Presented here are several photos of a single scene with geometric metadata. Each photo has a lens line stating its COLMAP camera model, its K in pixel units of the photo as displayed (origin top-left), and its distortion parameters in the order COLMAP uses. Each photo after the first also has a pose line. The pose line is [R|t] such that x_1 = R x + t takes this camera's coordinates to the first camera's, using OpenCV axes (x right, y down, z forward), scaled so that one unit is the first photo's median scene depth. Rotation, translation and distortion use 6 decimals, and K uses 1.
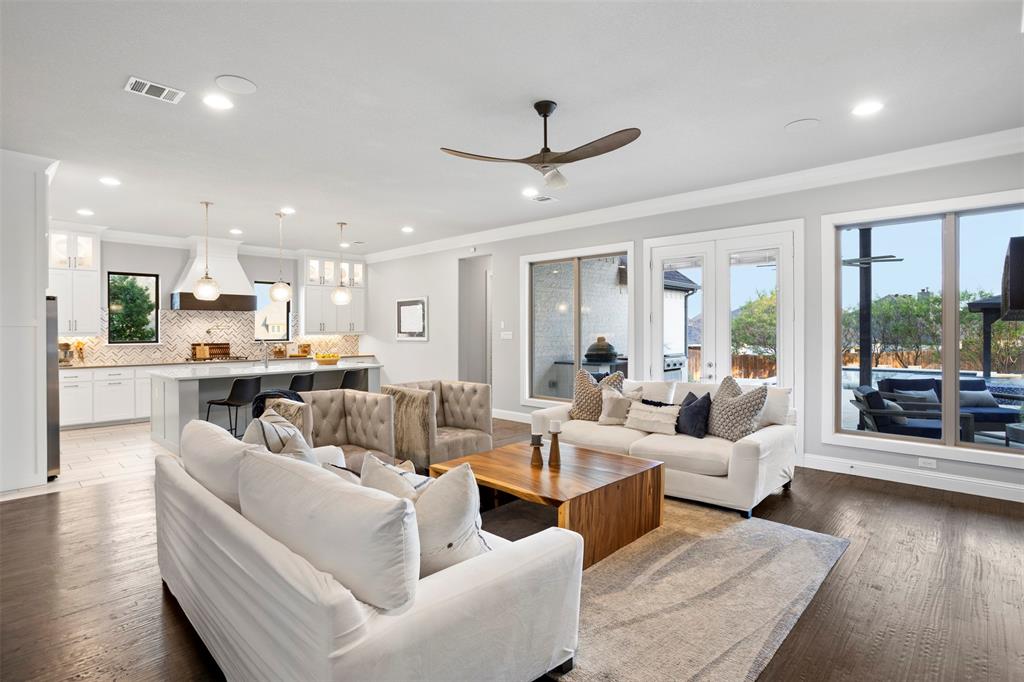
lens RADIAL K [[516.7, 0, 508.2], [0, 516.7, 330.9], [0, 0, 1]] dist [-0.053920, 0.032425]
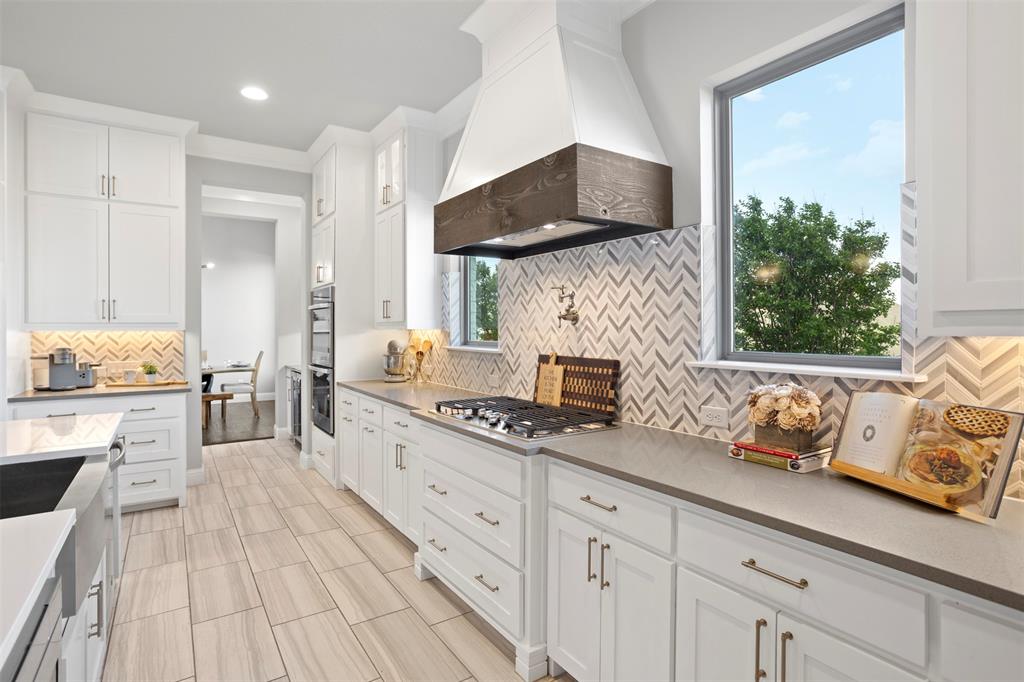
lens RADIAL K [[516.7, 0, 508.2], [0, 516.7, 330.9], [0, 0, 1]] dist [-0.053920, 0.032425]
pose [[-0.212223, 0.006976, -0.977196, -0.306342], [0.000118, 0.999975, 0.007113, 0.007422], [0.977221, 0.001394, -0.212218, 1.118477]]
